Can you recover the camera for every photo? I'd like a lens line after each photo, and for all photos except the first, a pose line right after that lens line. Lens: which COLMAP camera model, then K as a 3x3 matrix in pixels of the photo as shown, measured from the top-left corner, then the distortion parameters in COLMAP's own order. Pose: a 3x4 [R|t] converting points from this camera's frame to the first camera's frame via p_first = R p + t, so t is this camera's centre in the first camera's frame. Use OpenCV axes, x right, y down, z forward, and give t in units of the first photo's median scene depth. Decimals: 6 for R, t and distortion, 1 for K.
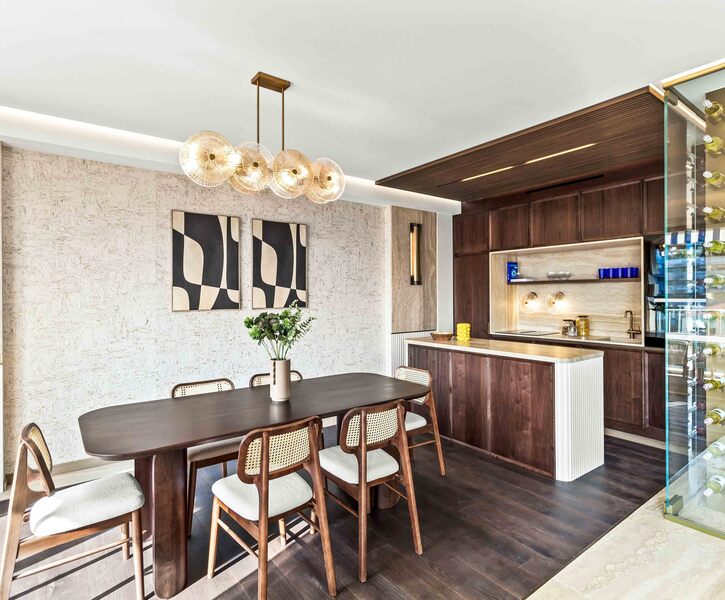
lens RADIAL K [[415.5, 0, 393.1], [0, 415.5, 282.8], [0, 0, 1]] dist [-0.000275, 0.000152]
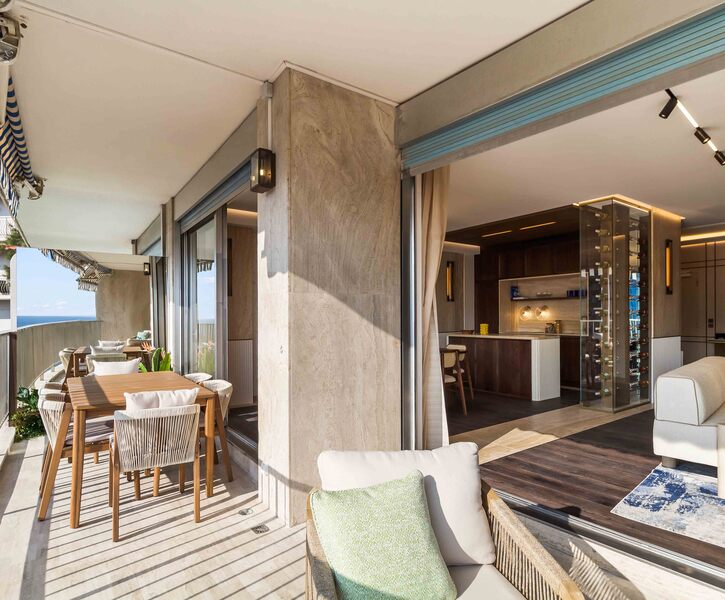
lens RADIAL K [[415.5, 0, 381.7], [0, 415.5, 317.2], [0, 0, 1]] dist [-0.000275, 0.000152]
pose [[0.998643, -0.000008, -0.052086, -0.161984], [0.001637, 0.999511, 0.031224, 0.020460], [0.052060, -0.031266, 0.998154, -0.749271]]
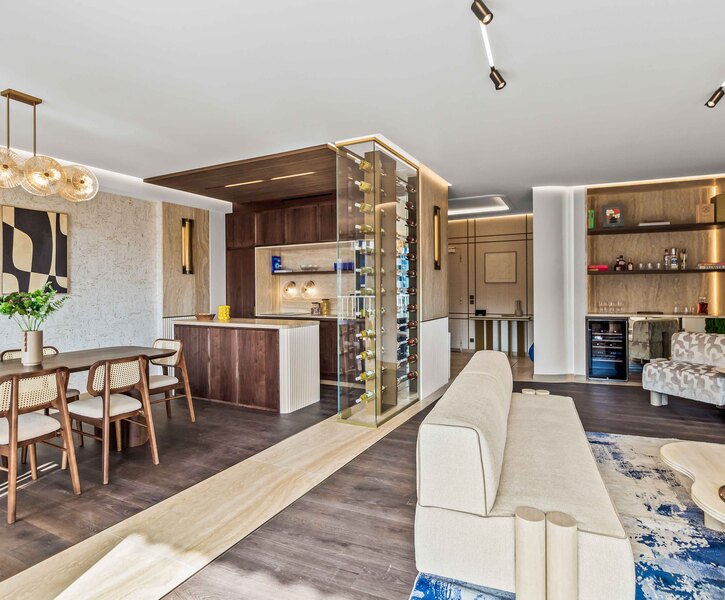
lens RADIAL K [[415.5, 0, 374.8], [0, 415.5, 284.0], [0, 0, 1]] dist [-0.000275, 0.000152]
pose [[0.919158, 0.004397, 0.393865, 0.105388], [-0.010853, 0.999841, 0.014164, 0.014799], [-0.393740, -0.017294, 0.919059, -0.312197]]
